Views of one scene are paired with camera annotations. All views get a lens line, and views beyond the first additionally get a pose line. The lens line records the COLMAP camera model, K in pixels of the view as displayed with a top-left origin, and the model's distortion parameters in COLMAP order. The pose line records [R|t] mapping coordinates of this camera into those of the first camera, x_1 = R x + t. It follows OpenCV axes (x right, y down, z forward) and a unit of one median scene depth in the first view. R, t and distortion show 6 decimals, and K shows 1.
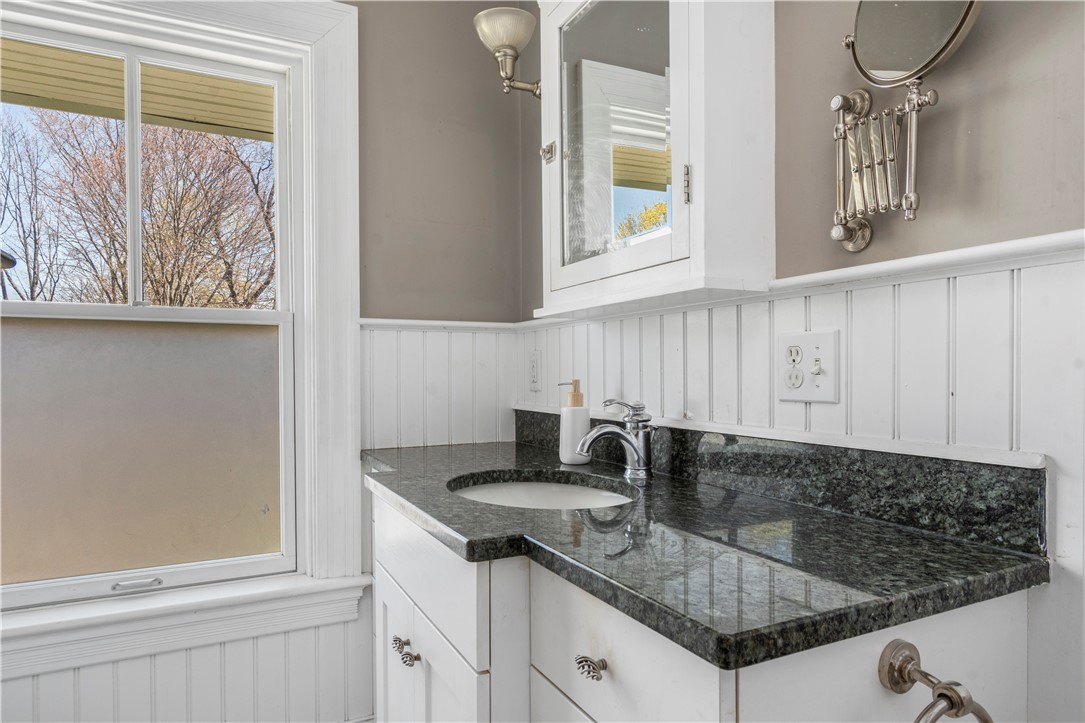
lens RADIAL K [[650.7, 0, 534.4], [0, 650.7, 378.5], [0, 0, 1]] dist [0.000311, -0.004612]
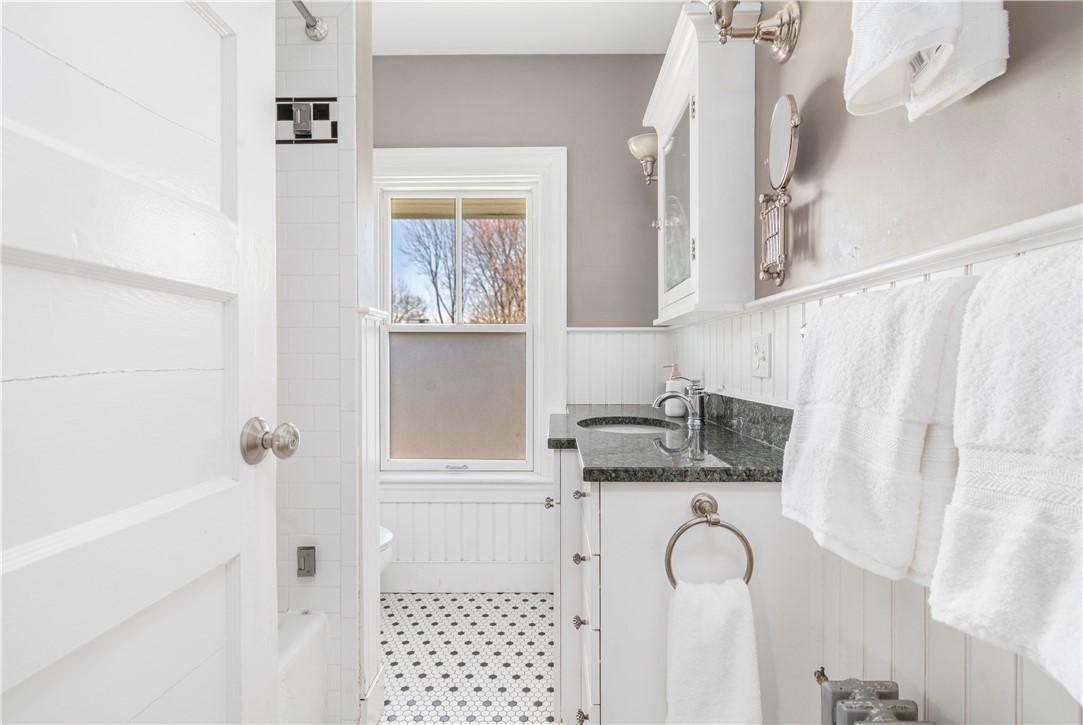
lens RADIAL K [[509.3, 0, 542.4], [0, 509.3, 361.6], [0, 0, 1]] dist [-0.002504, -0.000116]
pose [[0.885705, 0.006291, -0.464205, 0.344422], [-0.008912, 0.999954, -0.003452, 0.003676], [0.464162, 0.007195, 0.885721, -0.251082]]
